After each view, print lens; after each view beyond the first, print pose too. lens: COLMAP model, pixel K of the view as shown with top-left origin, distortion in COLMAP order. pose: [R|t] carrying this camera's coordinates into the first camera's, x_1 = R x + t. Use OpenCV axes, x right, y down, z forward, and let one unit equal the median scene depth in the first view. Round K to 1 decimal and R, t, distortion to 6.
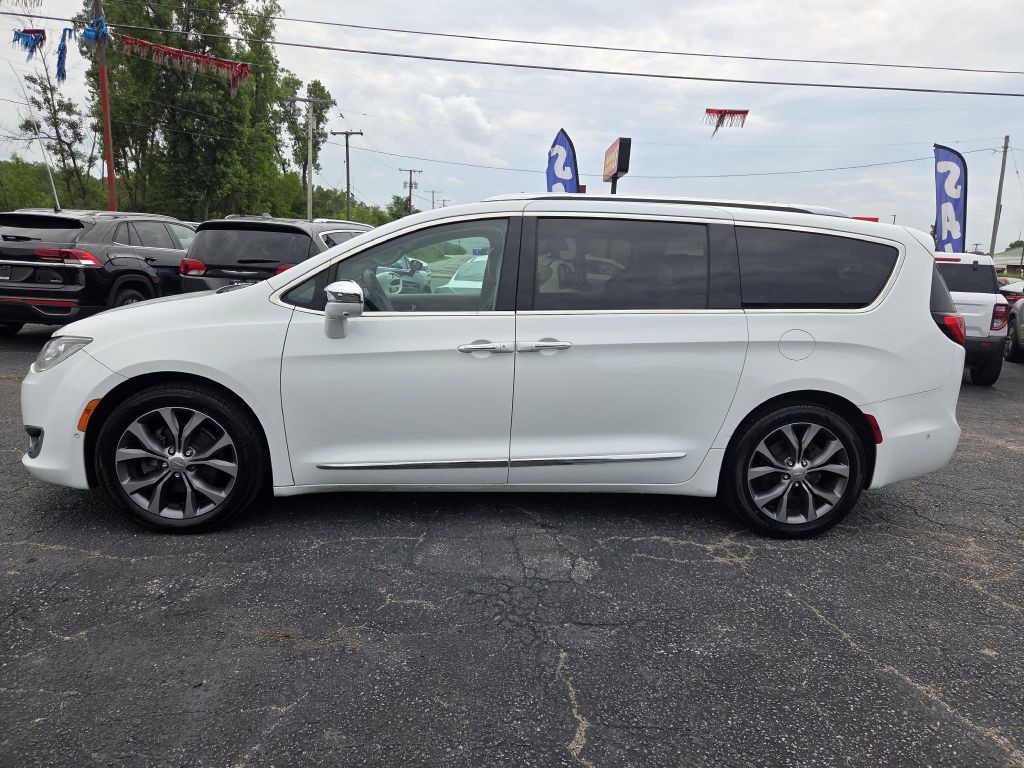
lens RADIAL K [[684.8, 0, 523.7], [0, 684.8, 379.2], [0, 0, 1]] dist [0.068449, -0.051094]
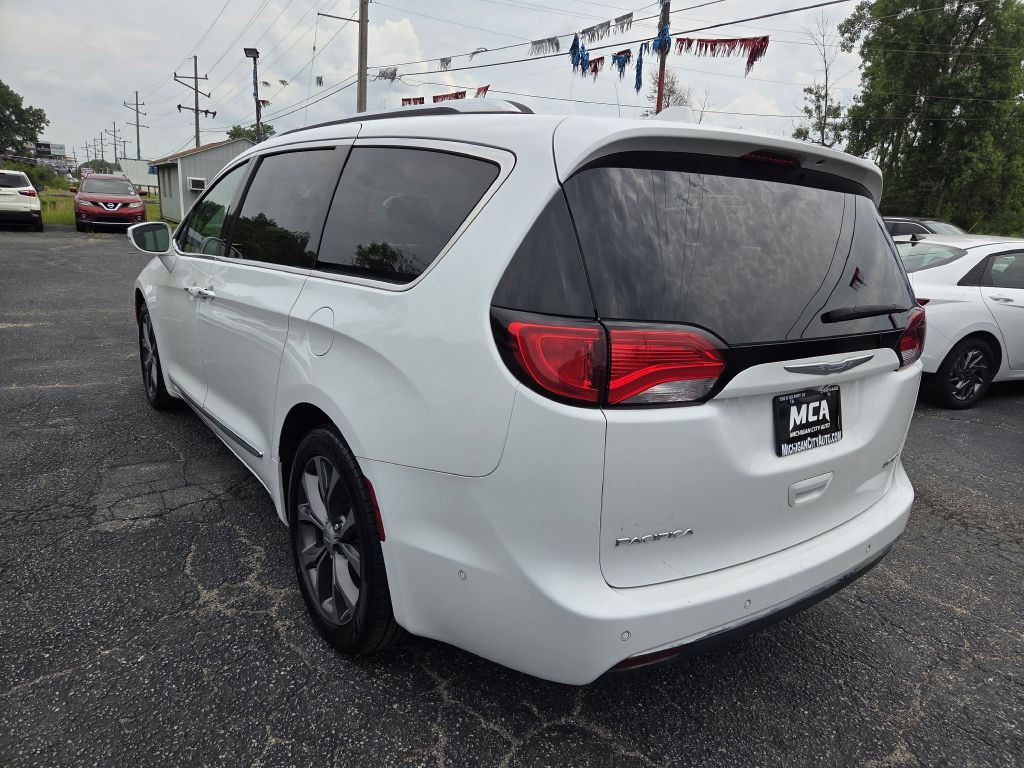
lens RADIAL K [[684.8, 0, 518.0], [0, 684.8, 379.4], [0, 0, 1]] dist [0.068449, -0.051094]
pose [[0.514745, 0.182178, -0.837764, 0.953529], [-0.179719, 0.978381, 0.102332, -0.096647], [0.838295, 0.097887, 0.536357, 0.772226]]
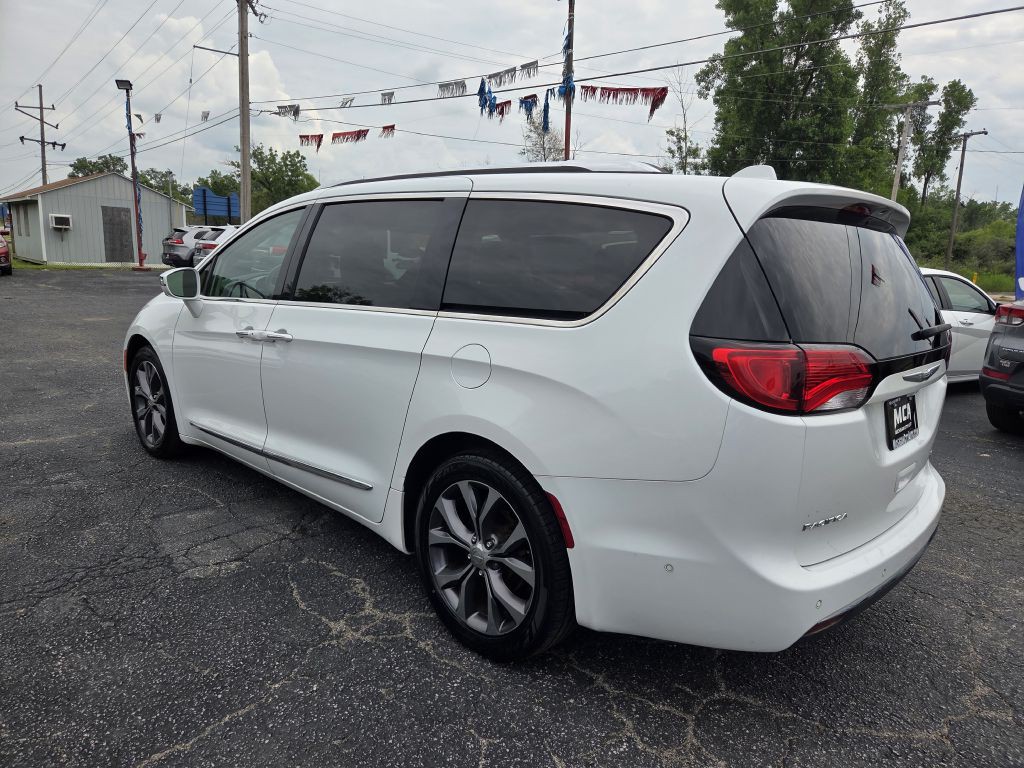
lens RADIAL K [[684.8, 0, 517.7], [0, 684.8, 383.2], [0, 0, 1]] dist [0.068449, -0.051094]
pose [[0.655674, 0.120144, -0.745424, 0.878206], [-0.141079, 0.989366, 0.035368, -0.059675], [0.741746, 0.081974, 0.665652, 0.549776]]
